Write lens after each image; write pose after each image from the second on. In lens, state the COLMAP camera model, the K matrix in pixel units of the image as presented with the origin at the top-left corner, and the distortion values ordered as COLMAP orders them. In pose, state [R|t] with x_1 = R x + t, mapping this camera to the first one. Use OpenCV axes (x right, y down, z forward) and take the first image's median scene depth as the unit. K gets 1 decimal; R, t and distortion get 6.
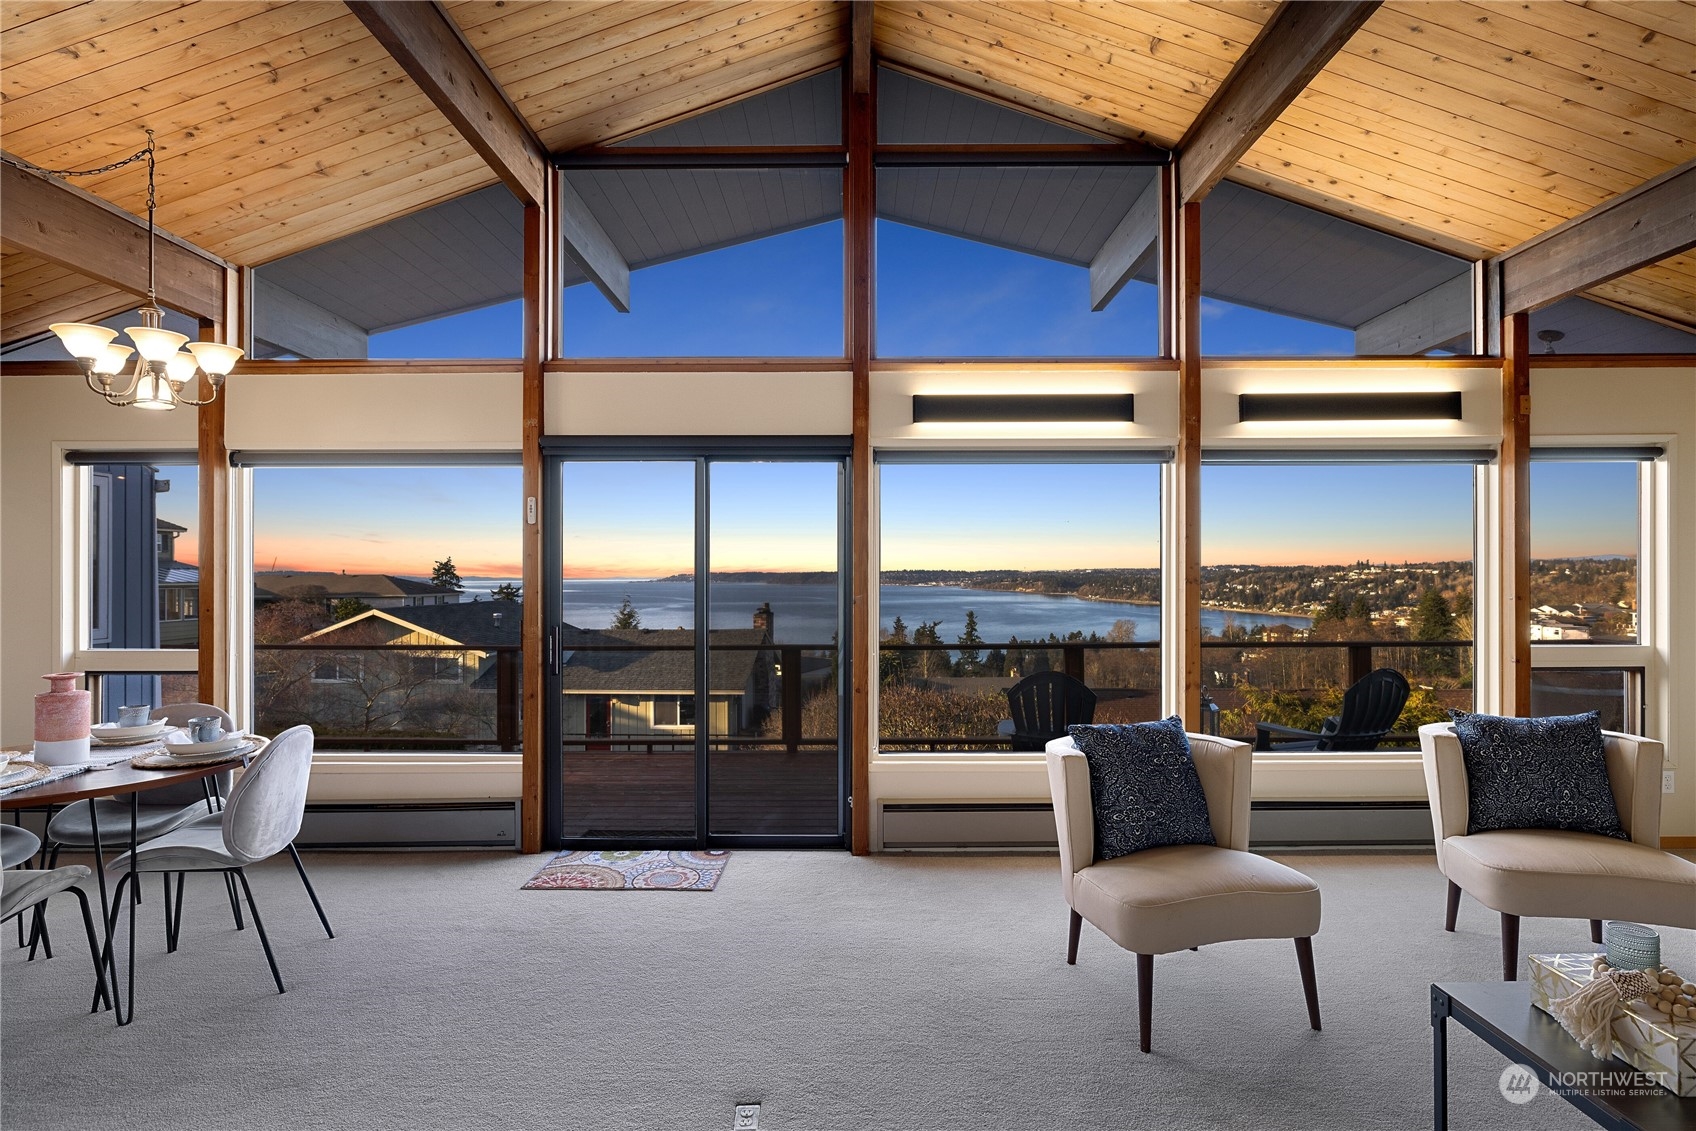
lens RADIAL K [[851.6, 0, 853.4], [0, 851.6, 570.6], [0, 0, 1]] dist [-0.004661, 0.000272]
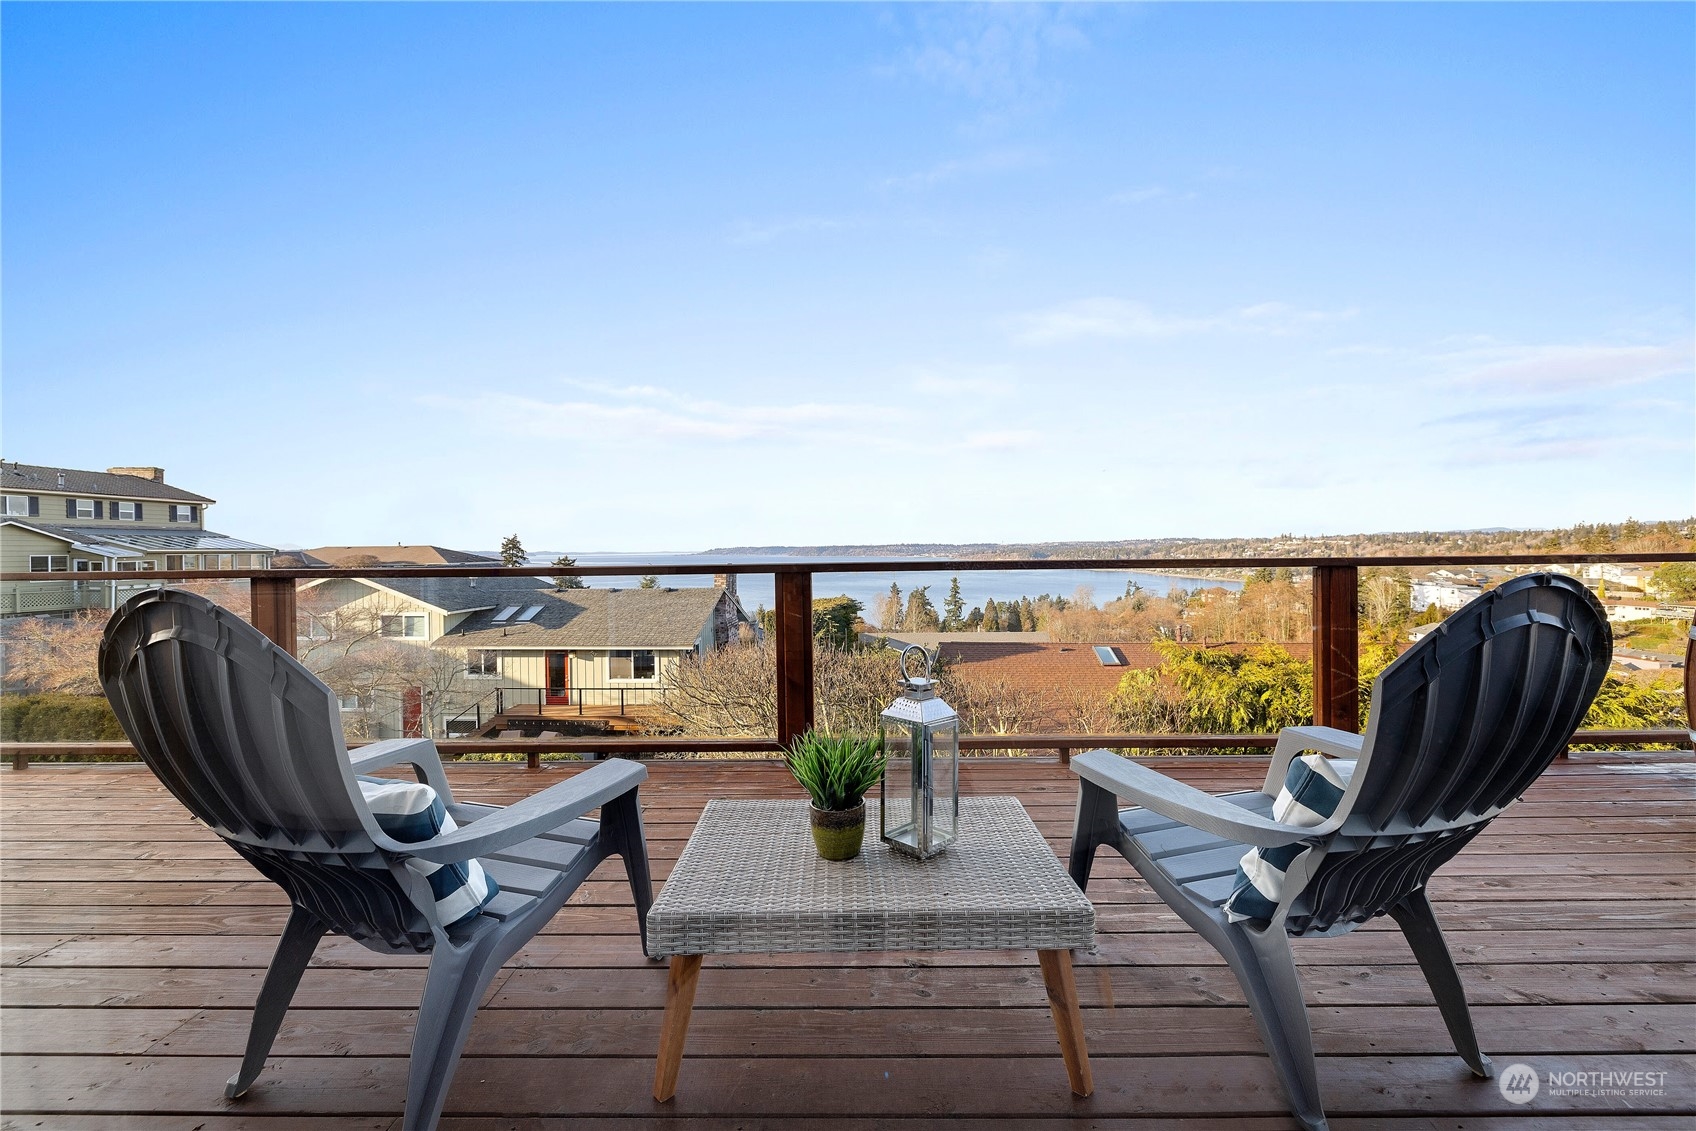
lens RADIAL K [[707.4, 0, 854.4], [0, 707.4, 562.9], [0, 0, 1]] dist [-0.000021, 0.000028]
pose [[0.999951, -0.005677, -0.008085, 0.307245], [0.005883, 0.999654, 0.025633, 0.076135], [0.007937, -0.025679, 0.999639, 0.571253]]
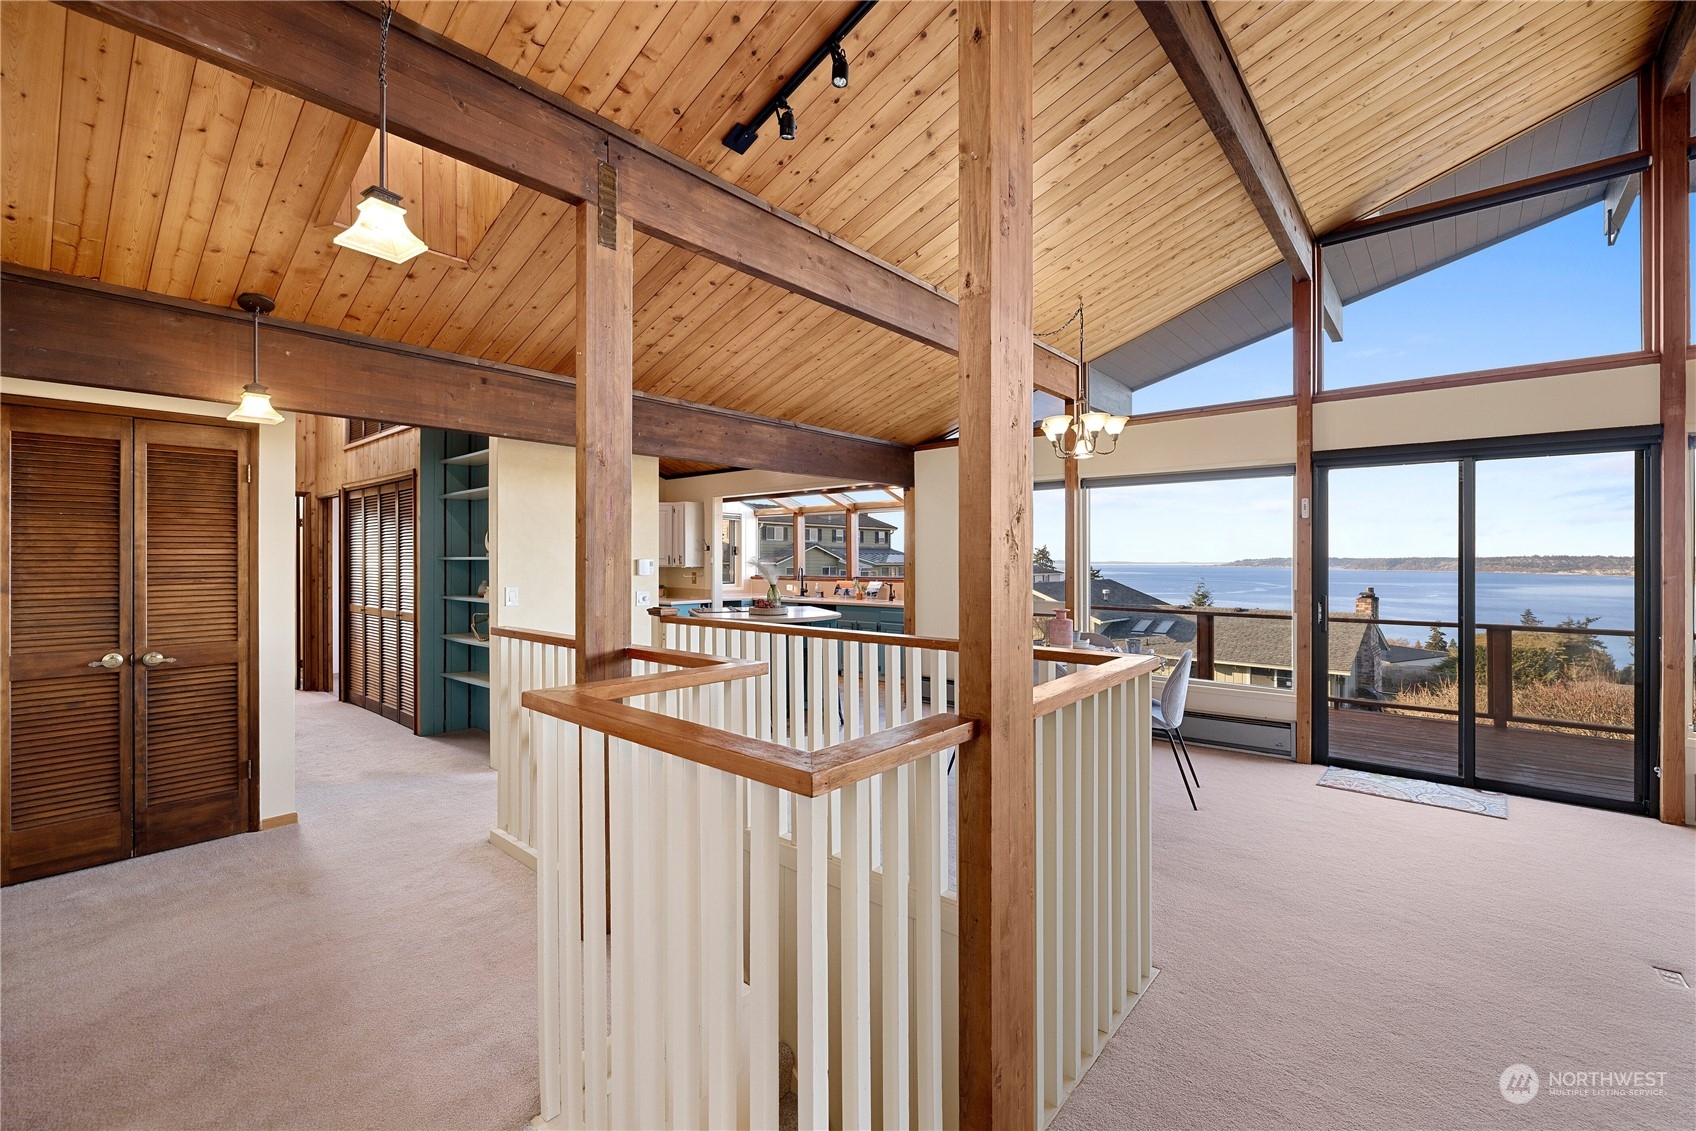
lens RADIAL K [[716.1, 0, 852.7], [0, 716.1, 556.9], [0, 0, 1]] dist [0.001135, -0.000441]
pose [[0.764444, 0.002157, -0.644686, -0.112266], [-0.001034, 0.999997, 0.002120, 0.002568], [0.644689, -0.000954, 0.764444, -0.186769]]
